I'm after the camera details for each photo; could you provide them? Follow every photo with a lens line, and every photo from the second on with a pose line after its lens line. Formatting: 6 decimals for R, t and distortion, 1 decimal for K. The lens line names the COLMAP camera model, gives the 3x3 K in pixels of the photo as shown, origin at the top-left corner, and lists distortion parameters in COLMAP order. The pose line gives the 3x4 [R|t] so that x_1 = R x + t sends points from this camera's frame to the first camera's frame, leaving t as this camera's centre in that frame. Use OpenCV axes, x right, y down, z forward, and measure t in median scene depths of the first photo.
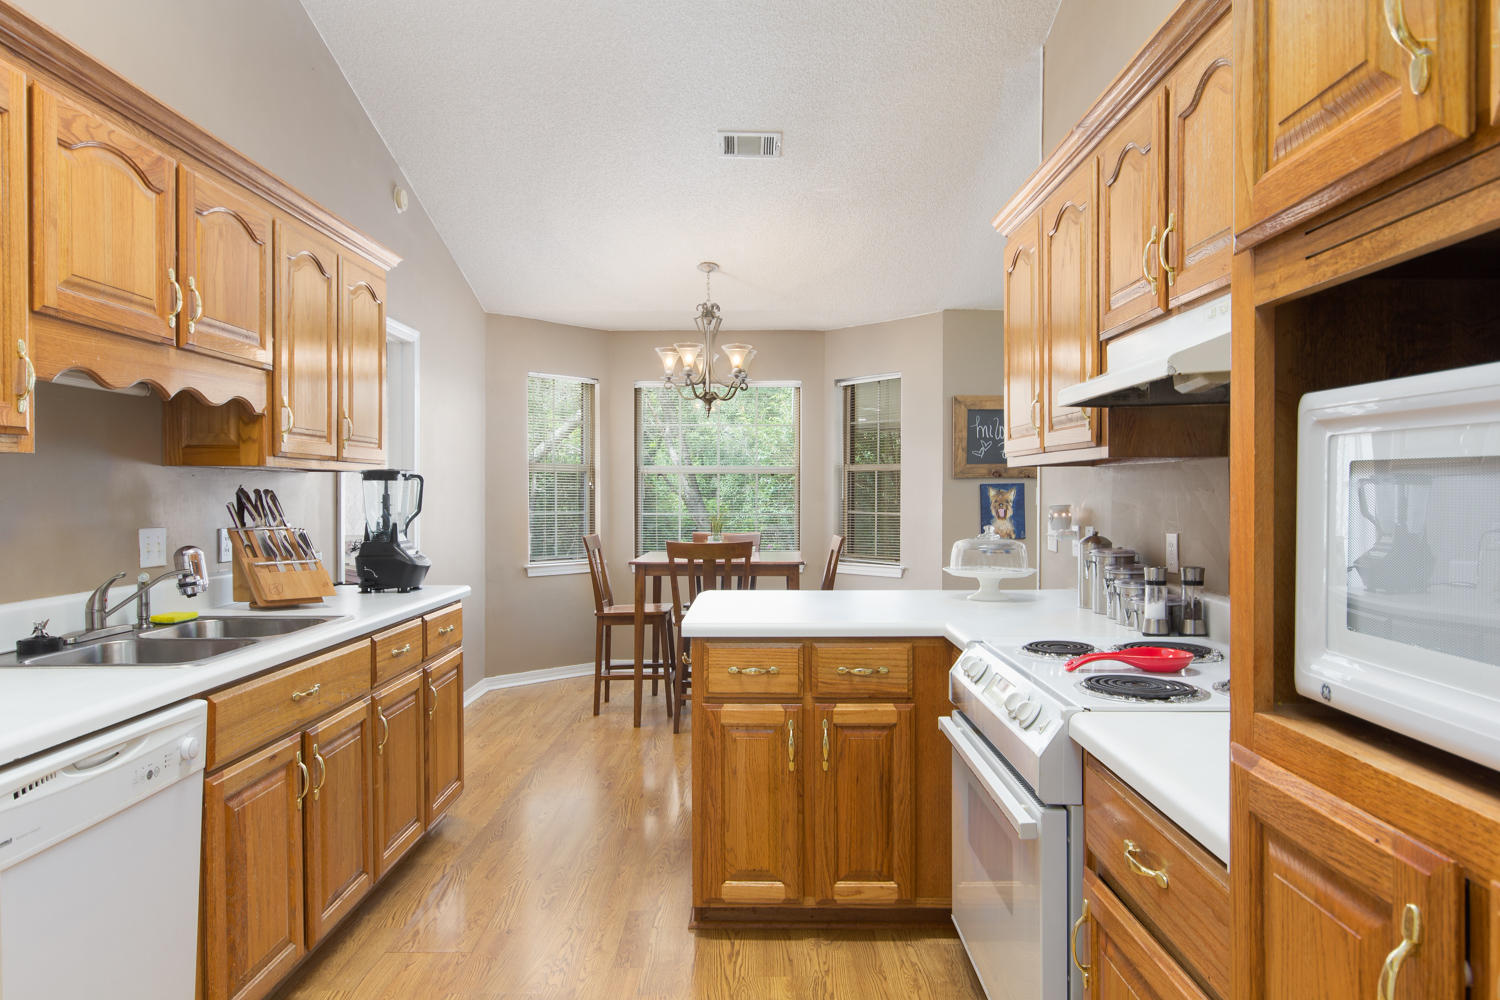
lens RADIAL K [[783.9, 0, 751.3], [0, 783.9, 508.0], [0, 0, 1]] dist [-0.001117, -0.000721]
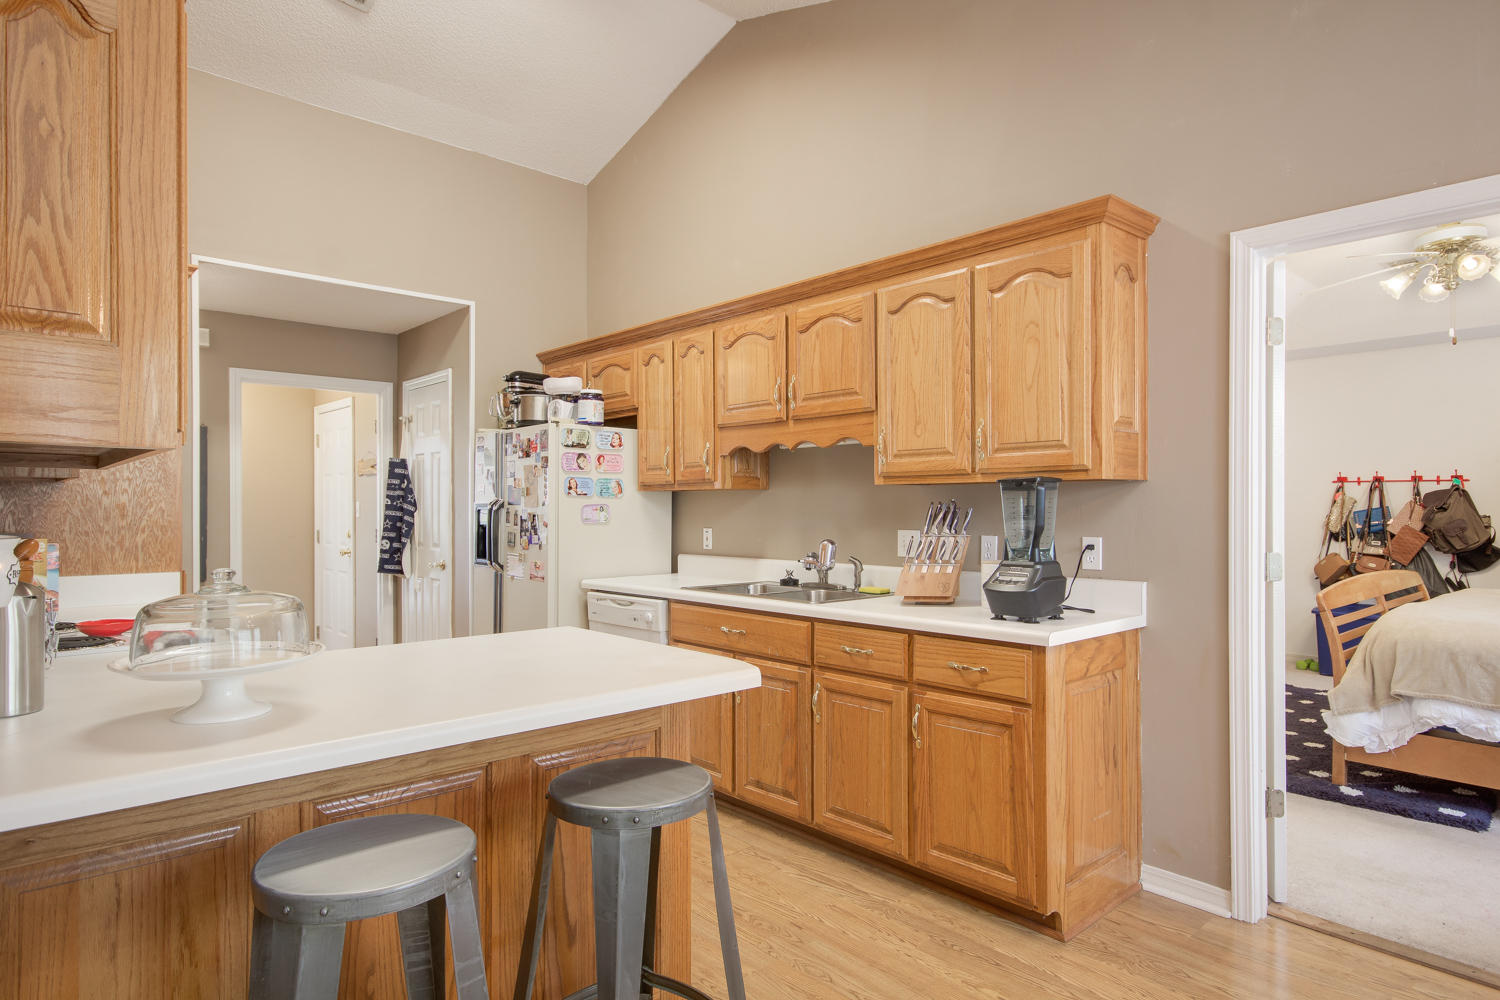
lens RADIAL K [[783.9, 0, 751.3], [0, 783.9, 508.0], [0, 0, 1]] dist [-0.001117, -0.000721]
pose [[-0.723808, 0.001385, -0.690000, 0.542153], [-0.003425, 0.999978, 0.005600, -0.023480], [0.689993, 0.006417, -0.723788, 2.385905]]
